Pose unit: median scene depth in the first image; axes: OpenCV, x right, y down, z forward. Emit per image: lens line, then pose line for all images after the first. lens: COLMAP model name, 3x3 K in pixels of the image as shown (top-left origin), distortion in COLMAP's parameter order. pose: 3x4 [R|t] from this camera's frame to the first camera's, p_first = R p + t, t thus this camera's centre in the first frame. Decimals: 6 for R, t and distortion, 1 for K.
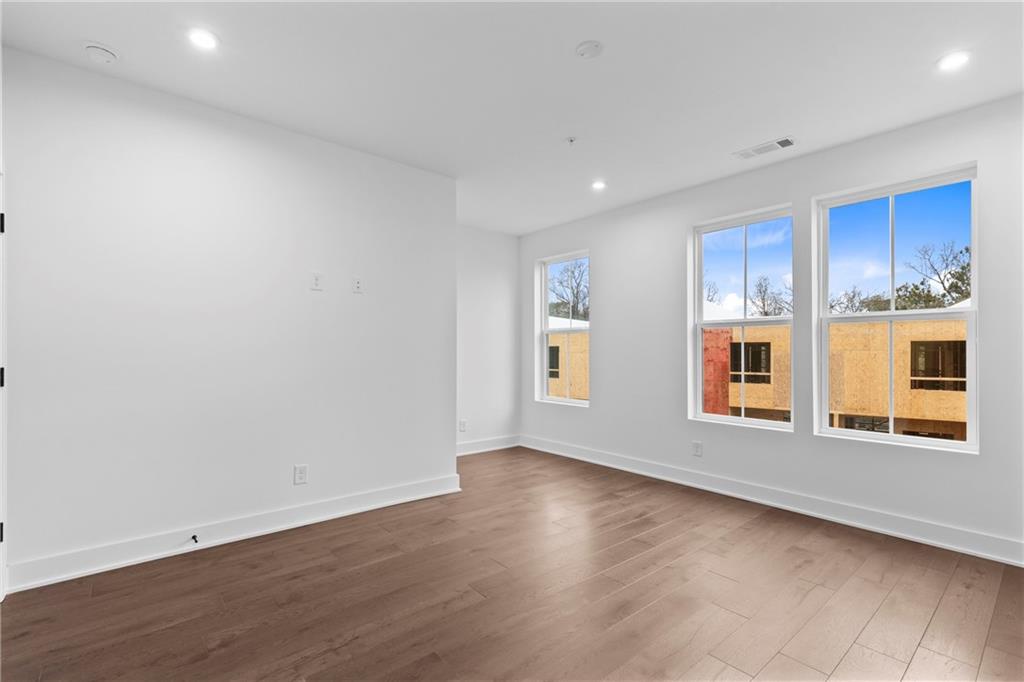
lens RADIAL K [[455.5, 0, 509.2], [0, 455.5, 350.8], [0, 0, 1]] dist [0.005321, -0.000461]
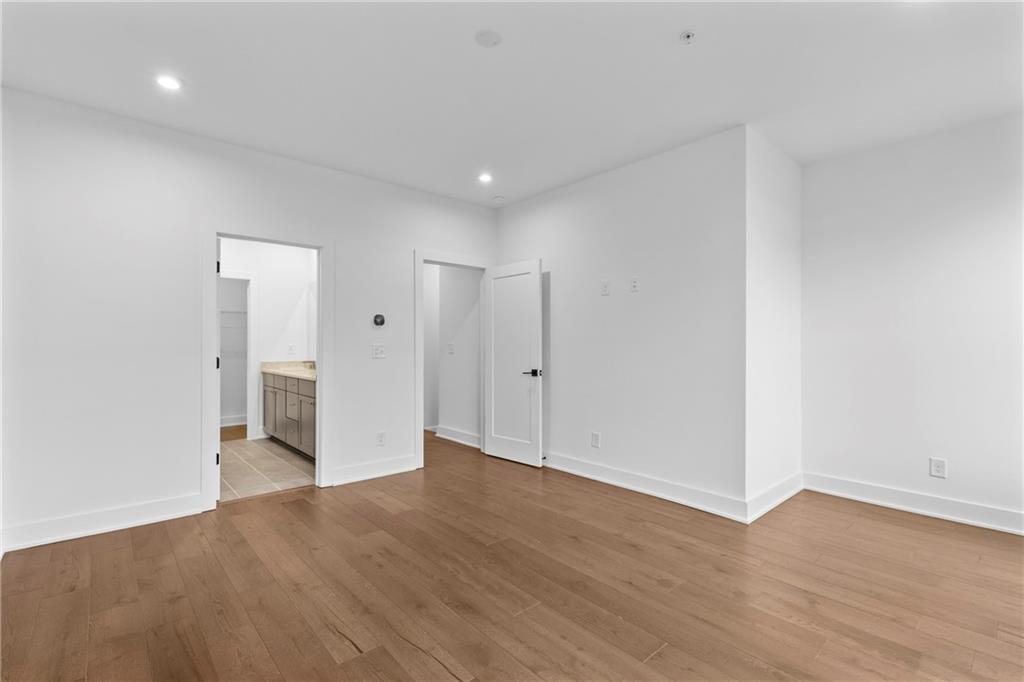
lens RADIAL K [[455.5, 0, 509.2], [0, 455.5, 350.8], [0, 0, 1]] dist [0.005321, -0.000461]
pose [[0.049982, 0.018298, -0.998582, 0.817354], [-0.003498, 0.999829, 0.018146, -0.003365], [0.998744, 0.002586, 0.050038, 0.694562]]
